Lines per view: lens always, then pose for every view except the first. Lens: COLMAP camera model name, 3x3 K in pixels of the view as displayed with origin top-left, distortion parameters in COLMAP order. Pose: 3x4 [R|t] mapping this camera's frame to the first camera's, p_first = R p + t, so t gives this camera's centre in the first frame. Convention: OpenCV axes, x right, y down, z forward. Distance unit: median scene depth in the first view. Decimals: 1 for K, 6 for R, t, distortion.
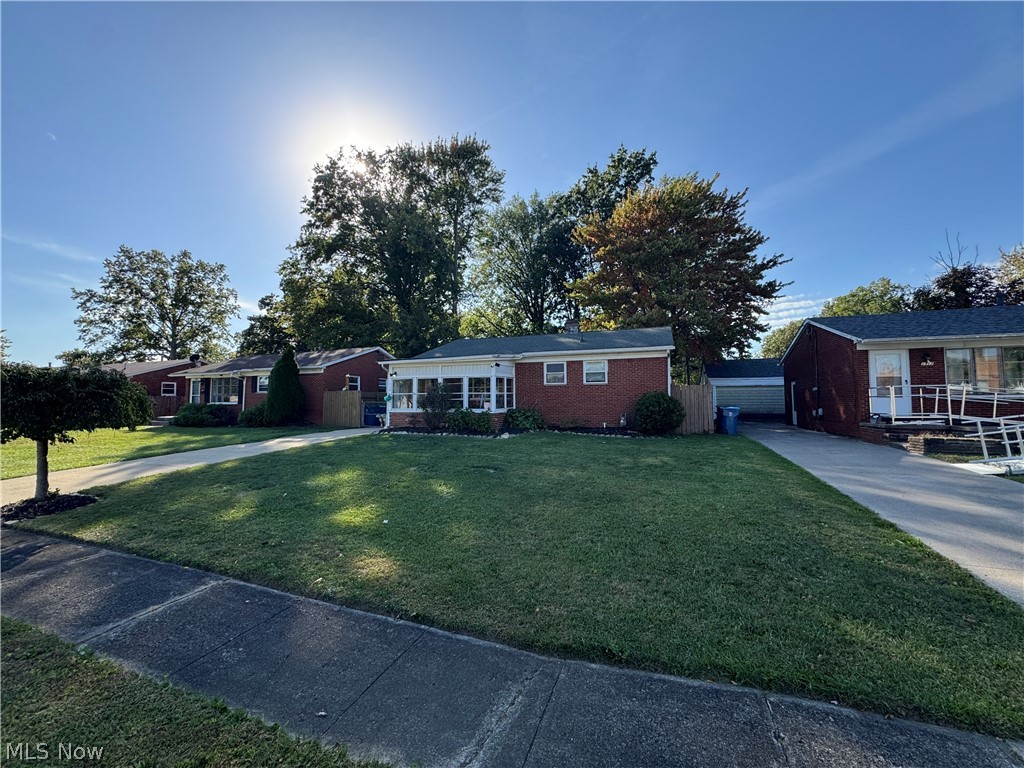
lens RADIAL K [[408.1, 0, 510.8], [0, 408.1, 388.5], [0, 0, 1]] dist [-0.001073, -0.000025]
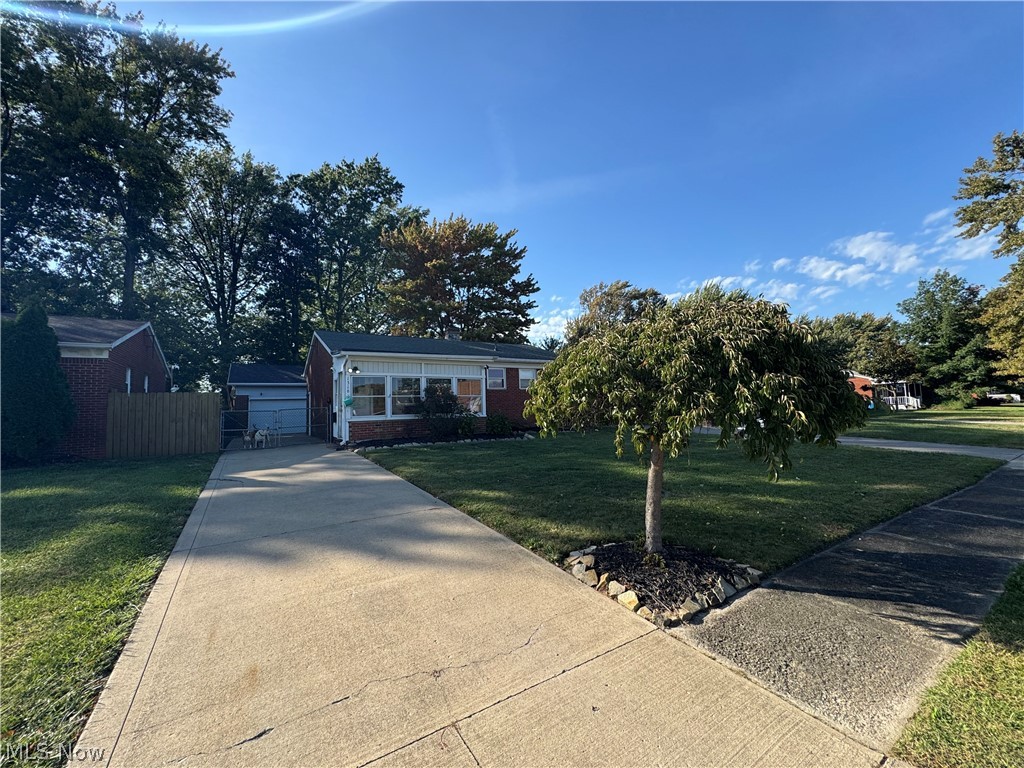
lens RADIAL K [[408.1, 0, 510.7], [0, 408.1, 380.4], [0, 0, 1]] dist [-0.001073, -0.000025]
pose [[0.606728, 0.038206, 0.793991, -0.565134], [-0.004686, 0.998999, -0.044490, 0.011928], [-0.794896, 0.023273, 0.606299, 0.250216]]
